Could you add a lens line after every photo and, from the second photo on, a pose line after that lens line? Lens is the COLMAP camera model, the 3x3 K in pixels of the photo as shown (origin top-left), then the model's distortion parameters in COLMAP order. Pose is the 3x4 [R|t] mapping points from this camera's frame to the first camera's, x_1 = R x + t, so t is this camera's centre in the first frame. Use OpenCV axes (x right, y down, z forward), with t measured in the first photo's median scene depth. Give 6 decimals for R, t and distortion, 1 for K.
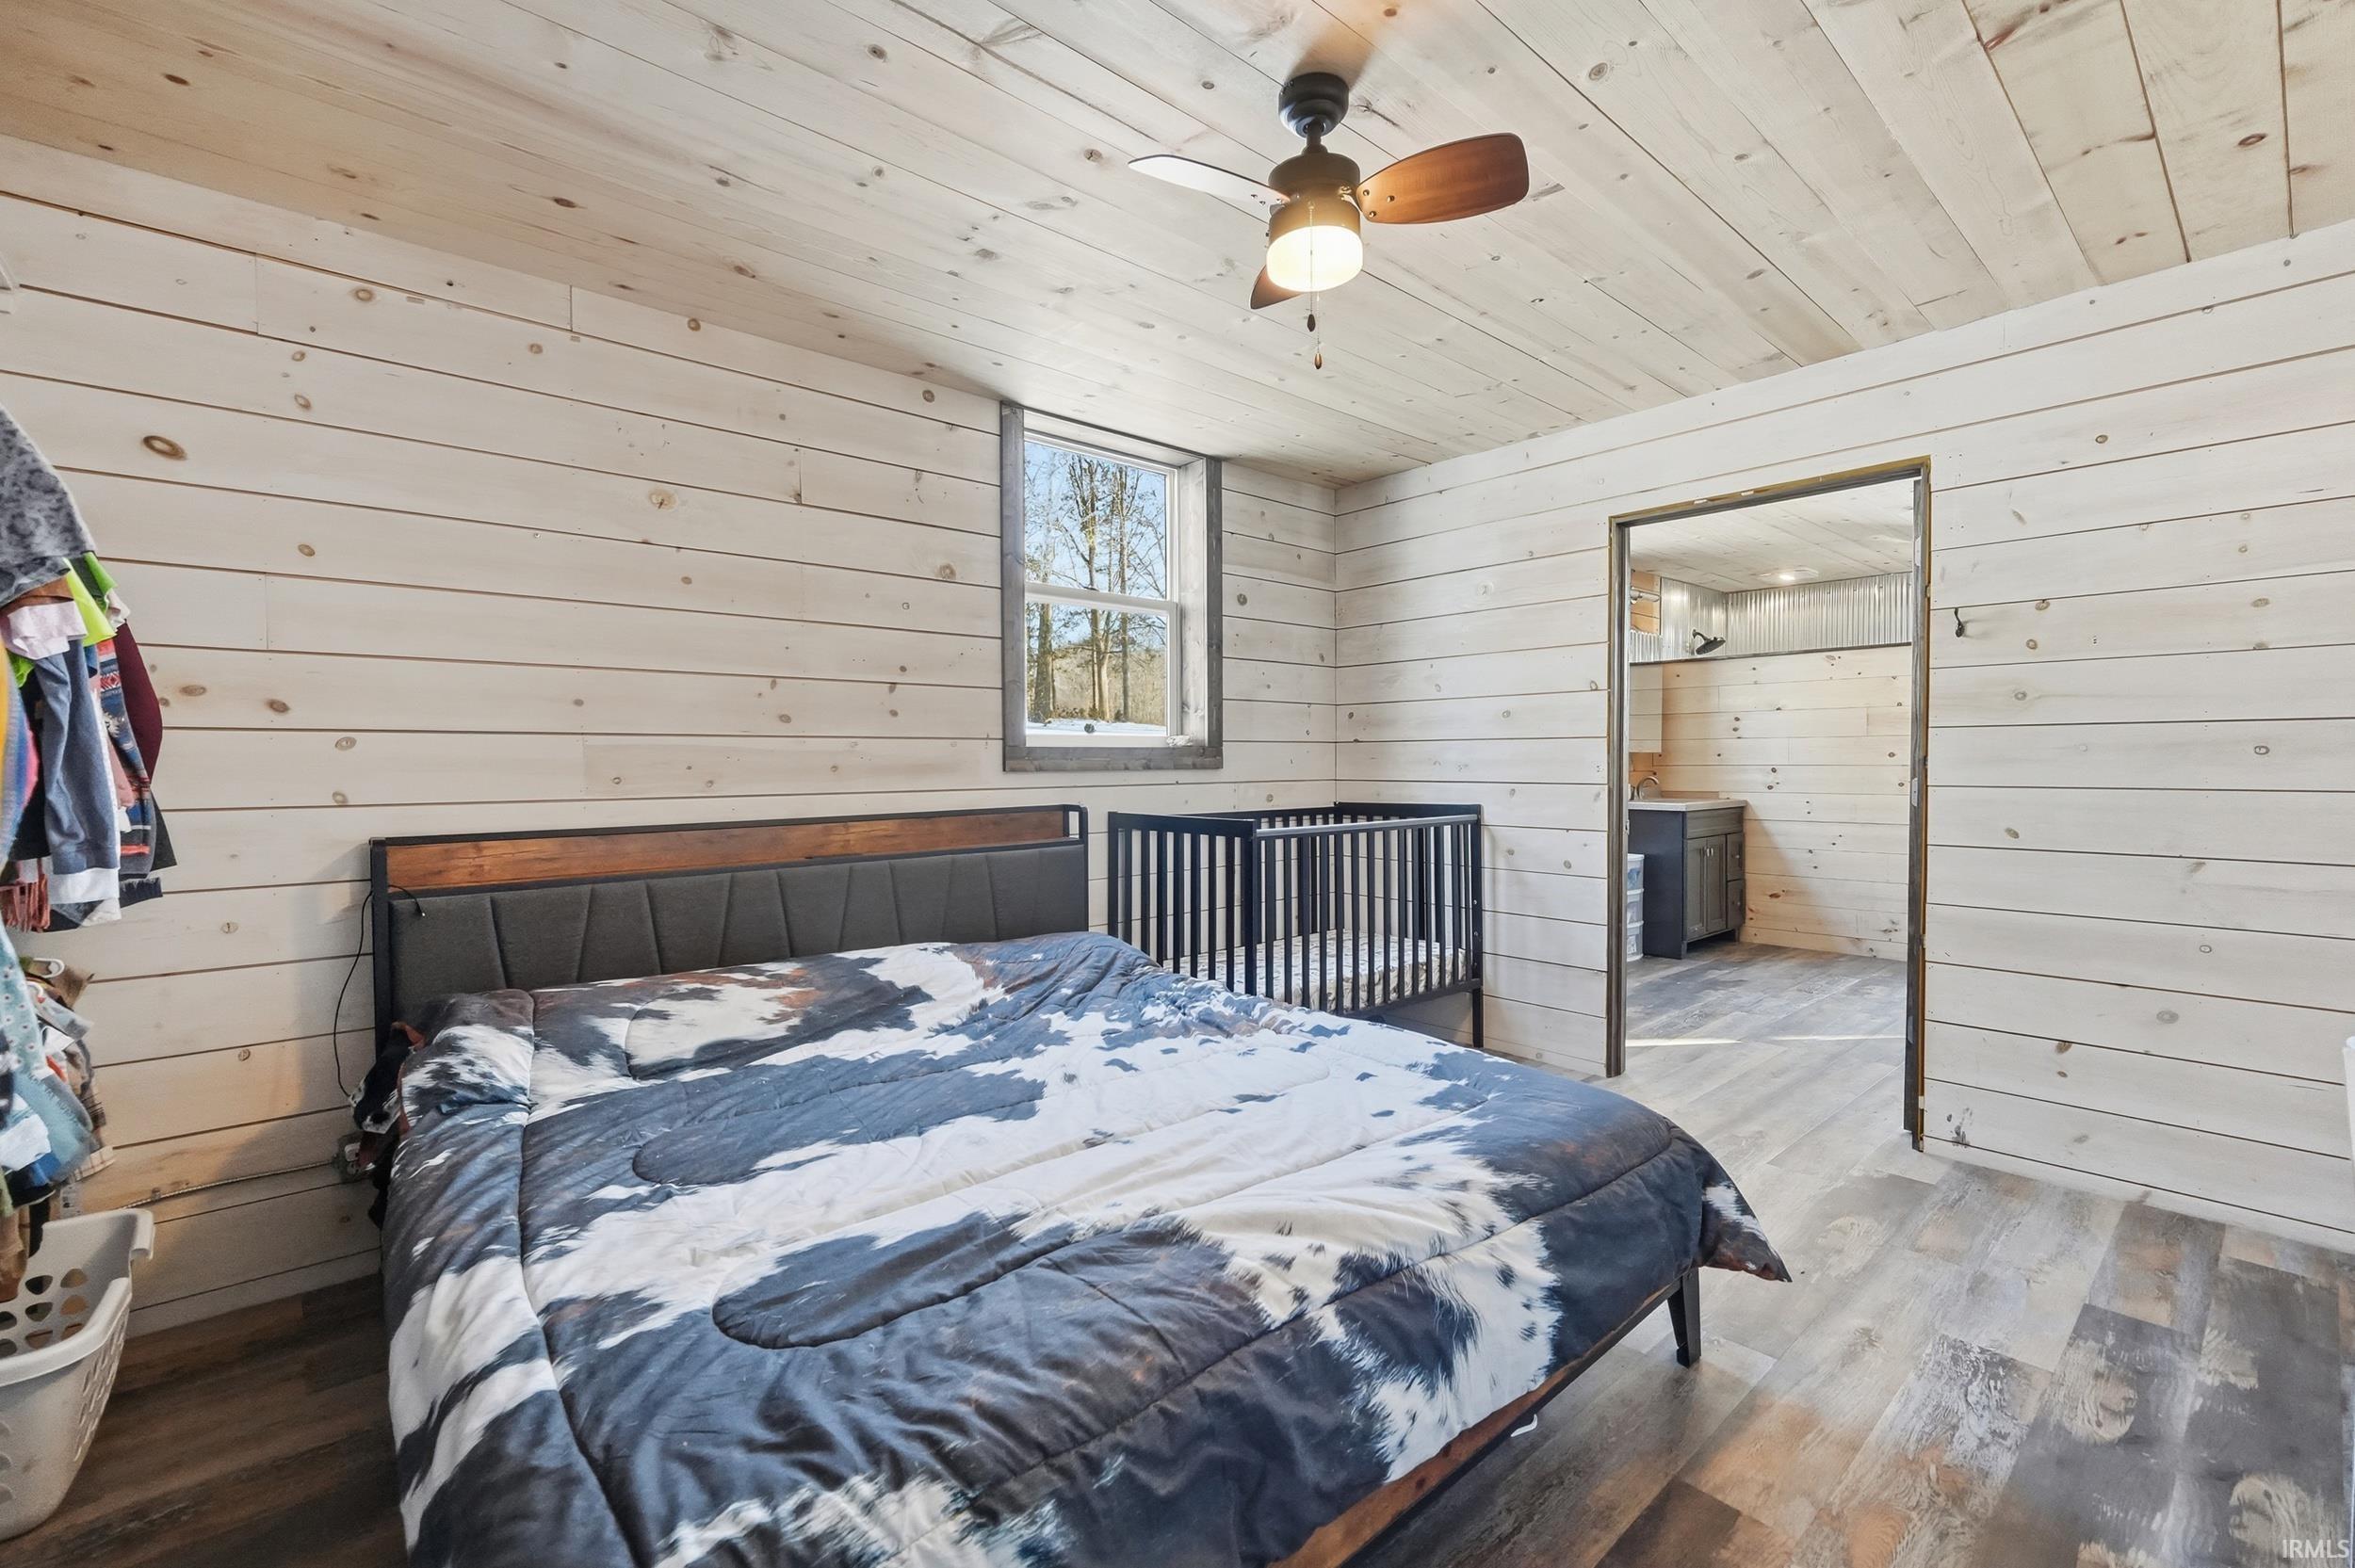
lens RADIAL K [[1007.9, 0, 1155.4], [0, 1007.9, 783.1], [0, 0, 1]] dist [-0.002025, -0.000227]
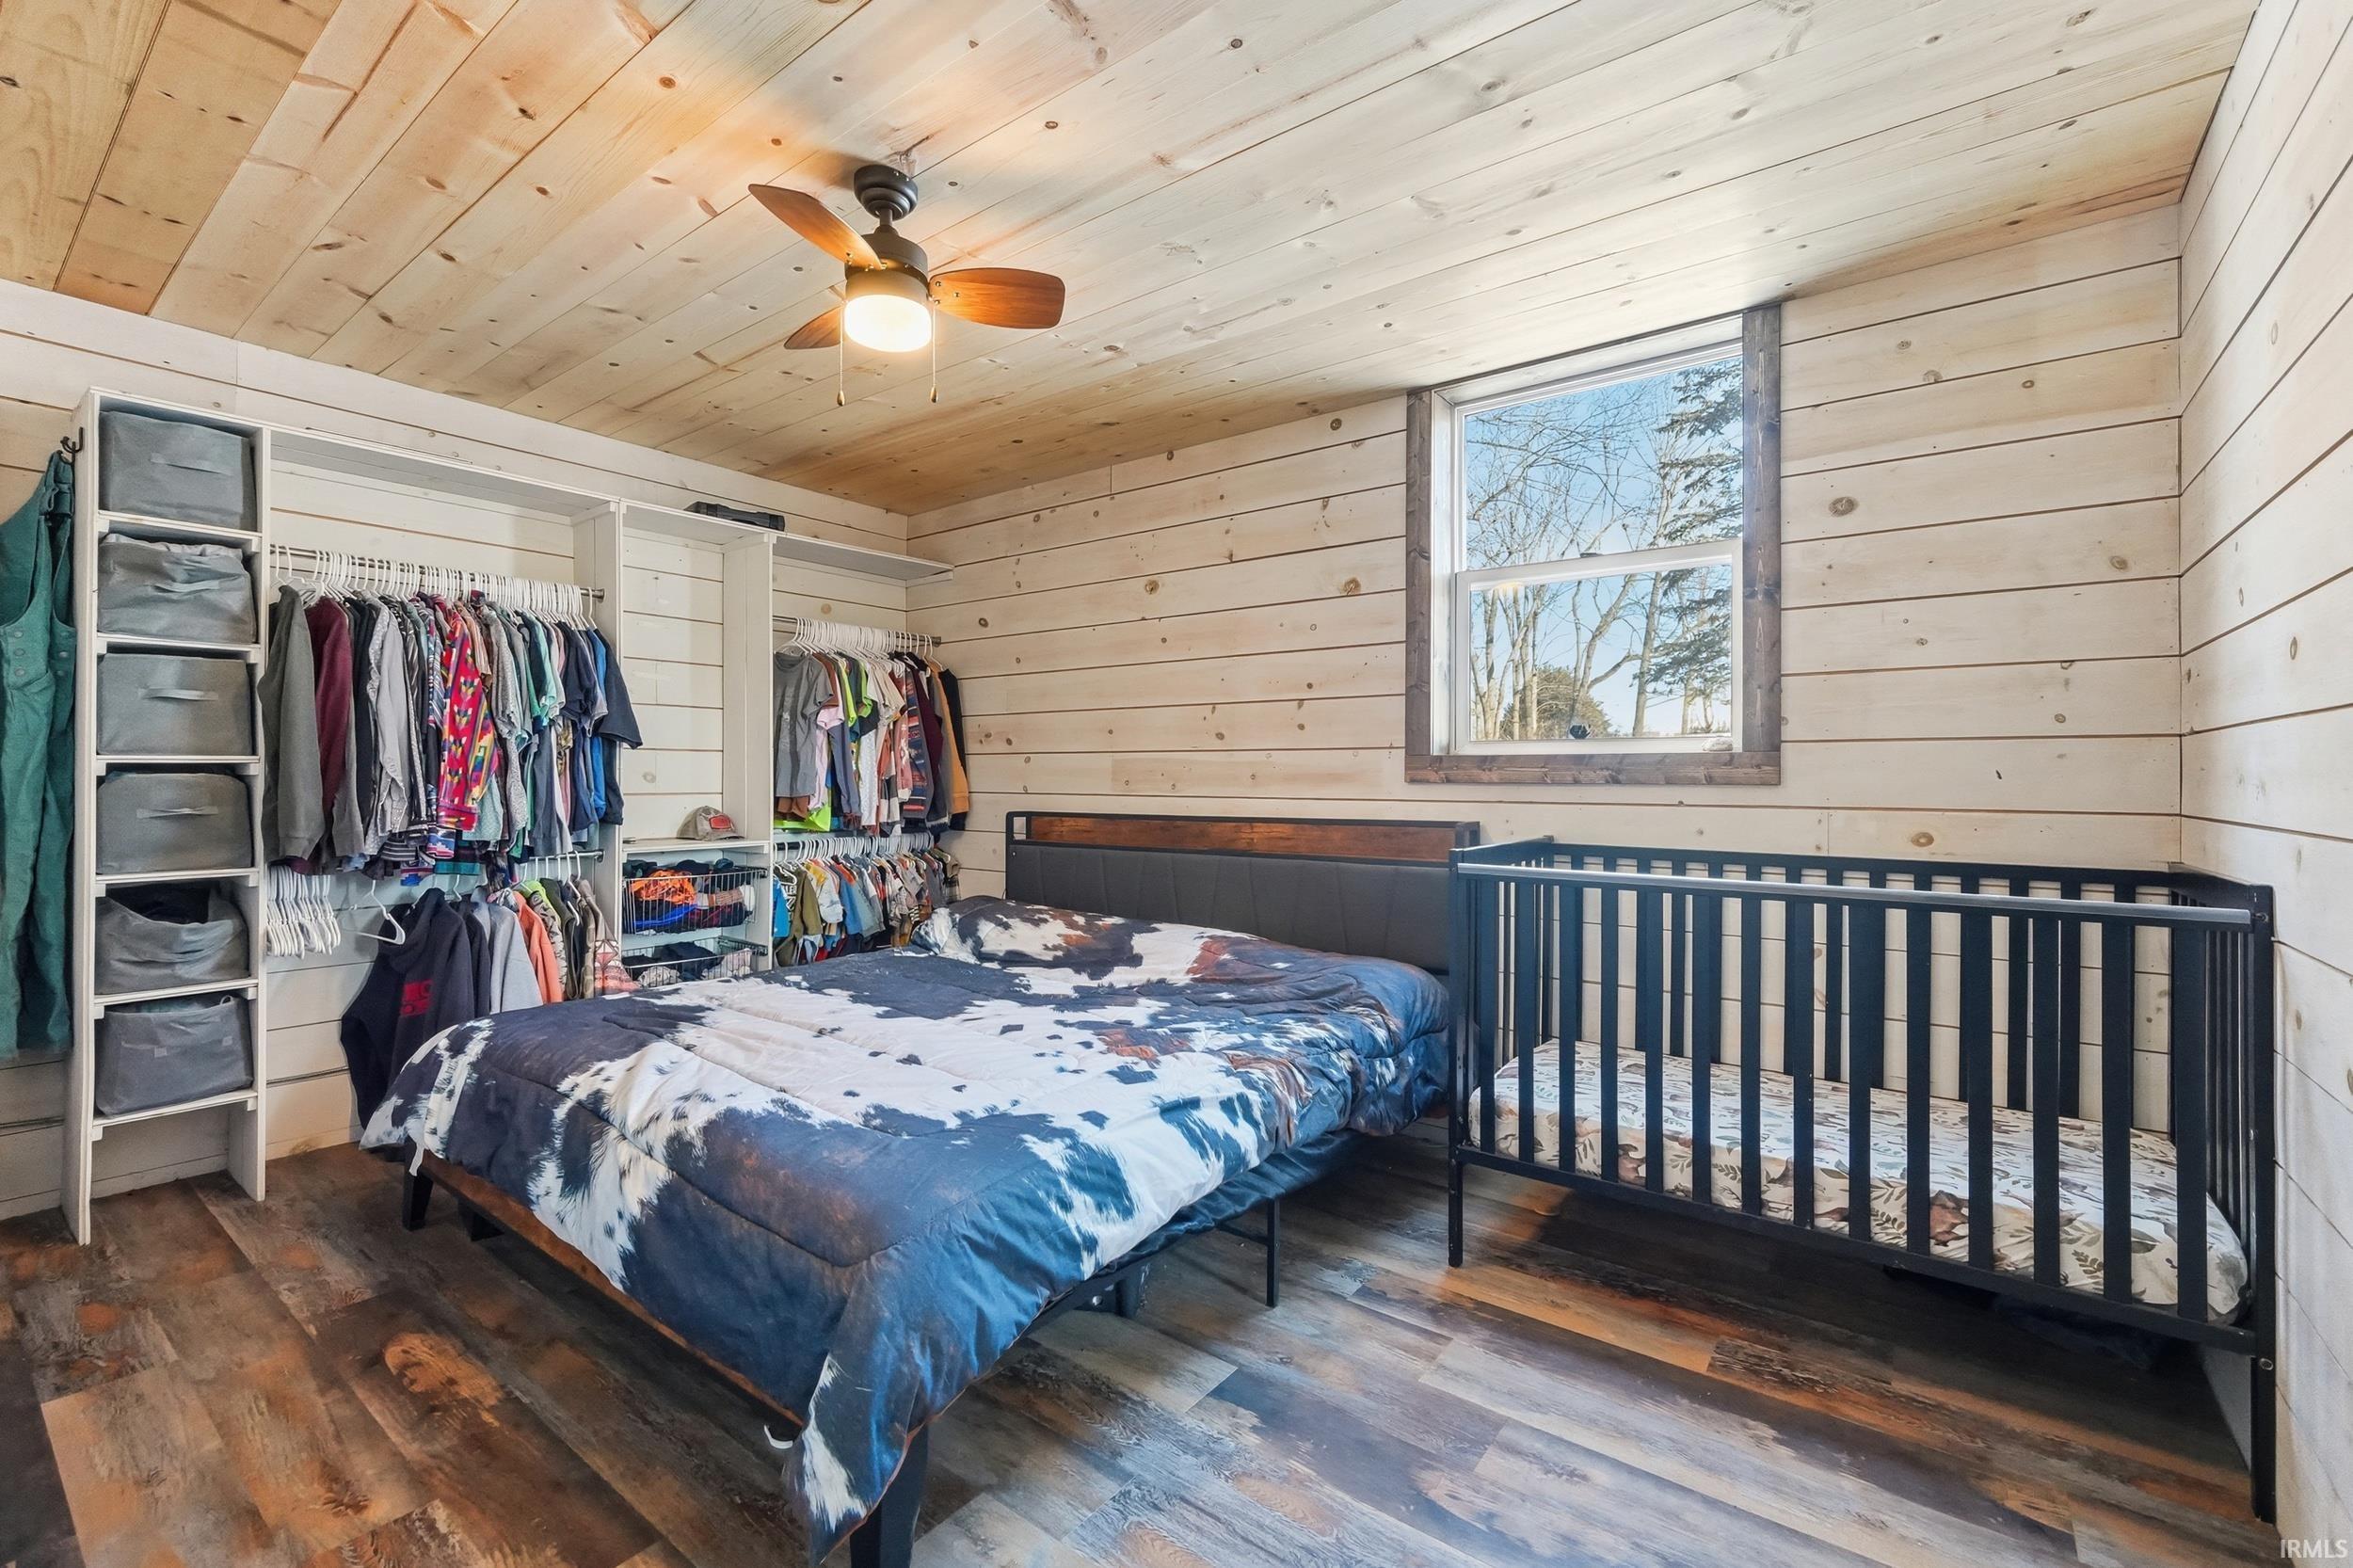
lens RADIAL K [[993.8, 0, 1170.1], [0, 993.8, 773.7], [0, 0, 1]] dist [0.001060, -0.000190]
pose [[0.203166, 0.003504, -0.979138, 0.844496], [-0.027752, 0.999612, -0.002181, -0.013456], [0.978751, 0.027617, 0.203184, 0.701141]]
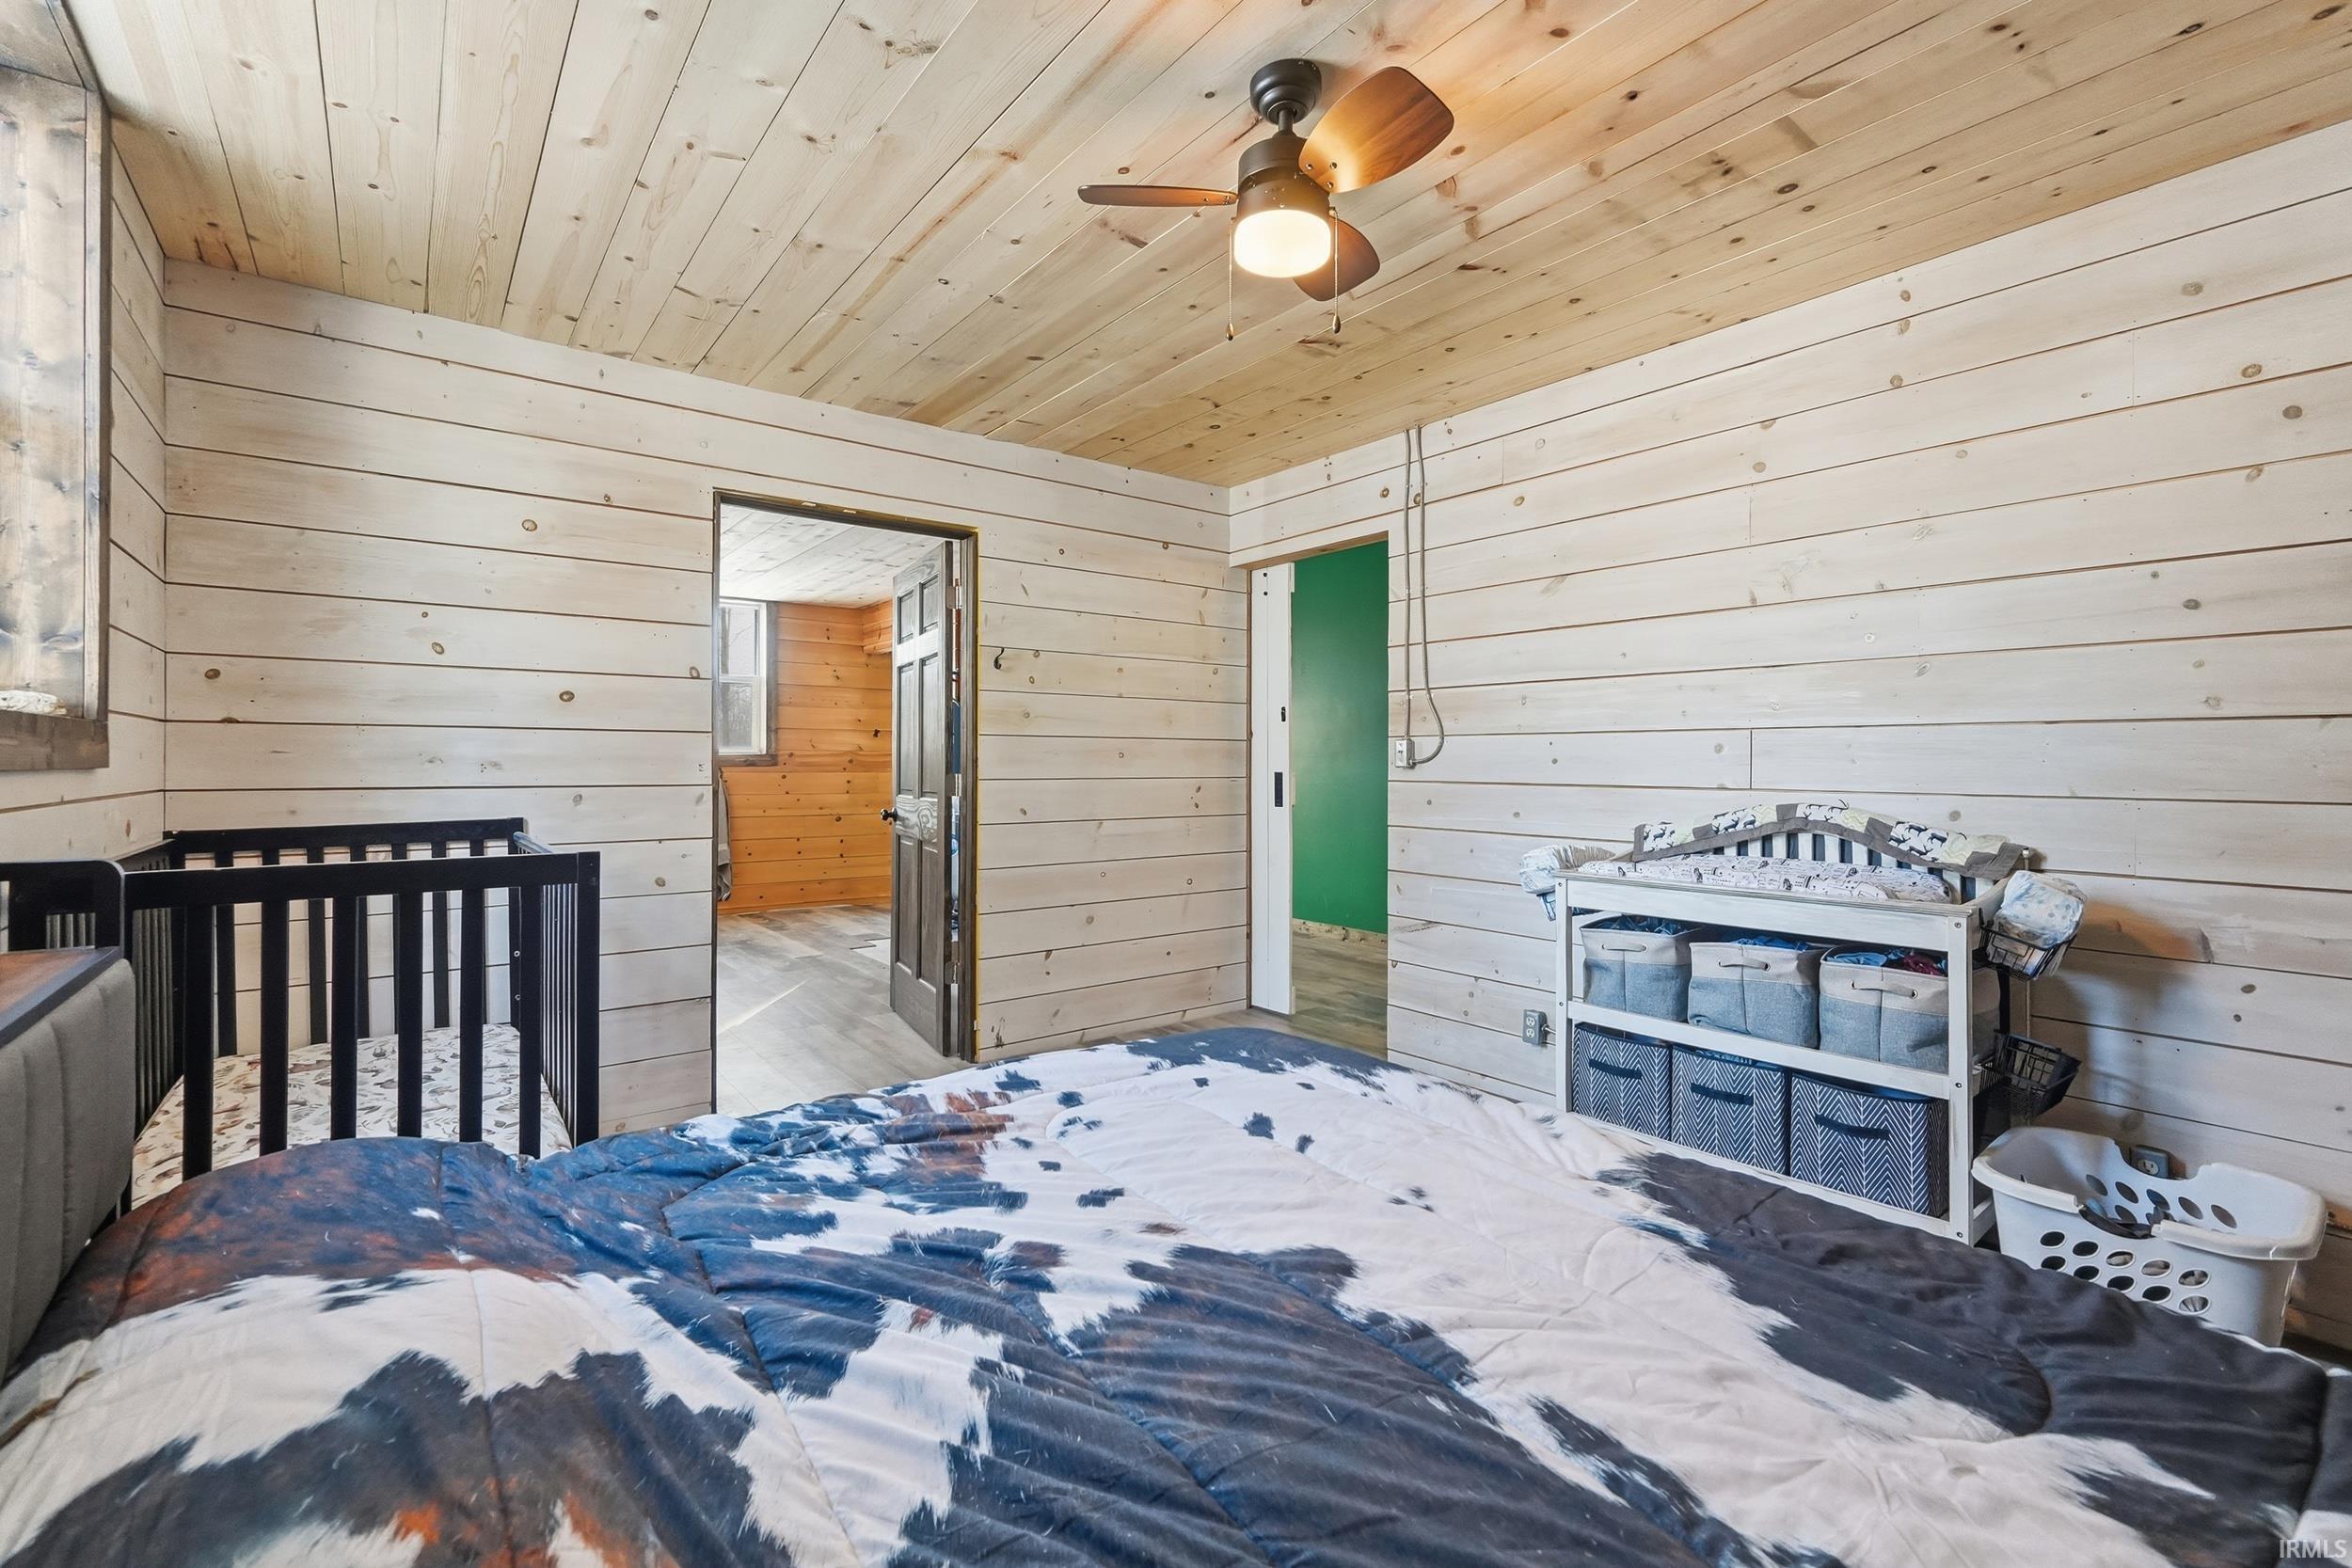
lens RADIAL K [[1015.6, 0, 1178.6], [0, 1015.6, 756.9], [0, 0, 1]] dist [0.001251, 0.000706]
pose [[0.044413, 0.011454, 0.998948, -0.537637], [0.020970, 0.999703, -0.012395, -0.004776], [-0.998793, 0.021499, 0.044160, 0.682924]]
